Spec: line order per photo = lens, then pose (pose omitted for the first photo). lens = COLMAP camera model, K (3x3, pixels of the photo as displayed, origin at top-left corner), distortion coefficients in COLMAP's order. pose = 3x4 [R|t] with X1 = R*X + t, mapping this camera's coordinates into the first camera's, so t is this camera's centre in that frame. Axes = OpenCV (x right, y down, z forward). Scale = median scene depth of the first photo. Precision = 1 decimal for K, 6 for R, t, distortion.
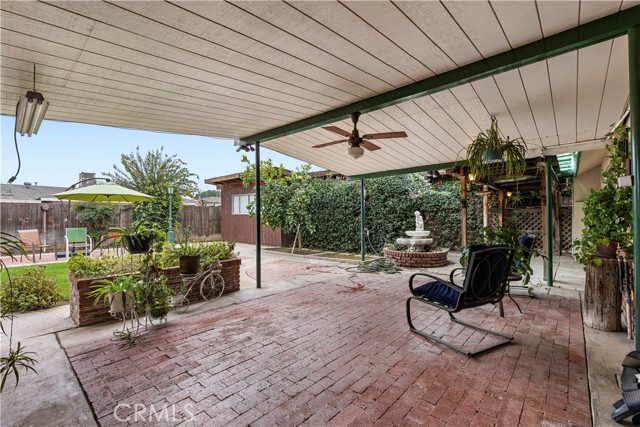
lens RADIAL K [[280.4, 0, 323.9], [0, 280.4, 215.3], [0, 0, 1]] dist [0.001790, -0.000004]
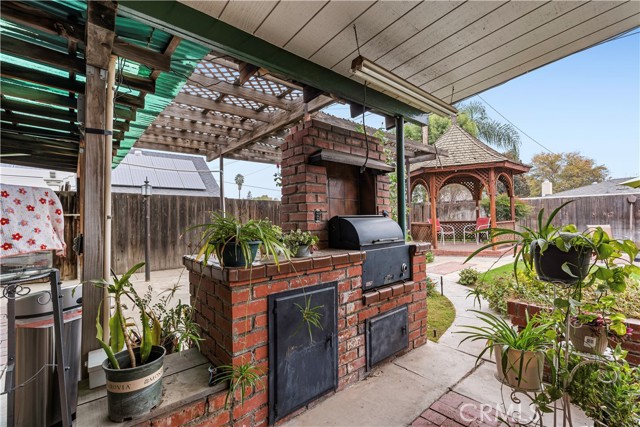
lens RADIAL K [[280.4, 0, 320.9], [0, 280.4, 213.8], [0, 0, 1]] dist [0.001790, -0.000004]
pose [[-0.131997, -0.008272, -0.991216, -0.079933], [0.023233, 0.999665, -0.011436, 0.008717], [0.990978, -0.024539, -0.131761, 0.413184]]
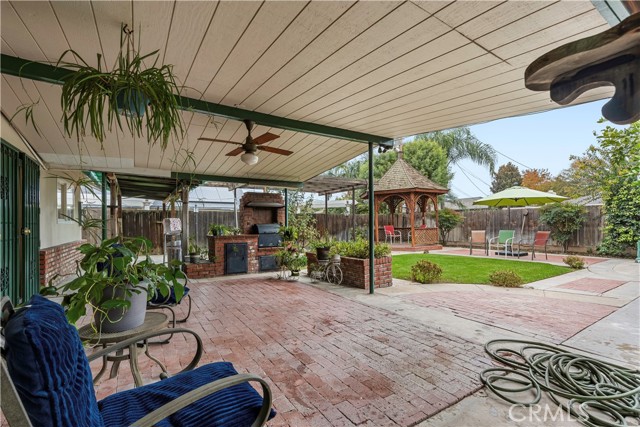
lens RADIAL K [[280.4, 0, 320.9], [0, 280.4, 218.9], [0, 0, 1]] dist [0.001790, -0.000004]
pose [[-0.259715, -0.014629, -0.965575, 0.748704], [0.016831, 0.999665, -0.019672, 0.015667], [0.965539, -0.021361, -0.259381, 1.075193]]
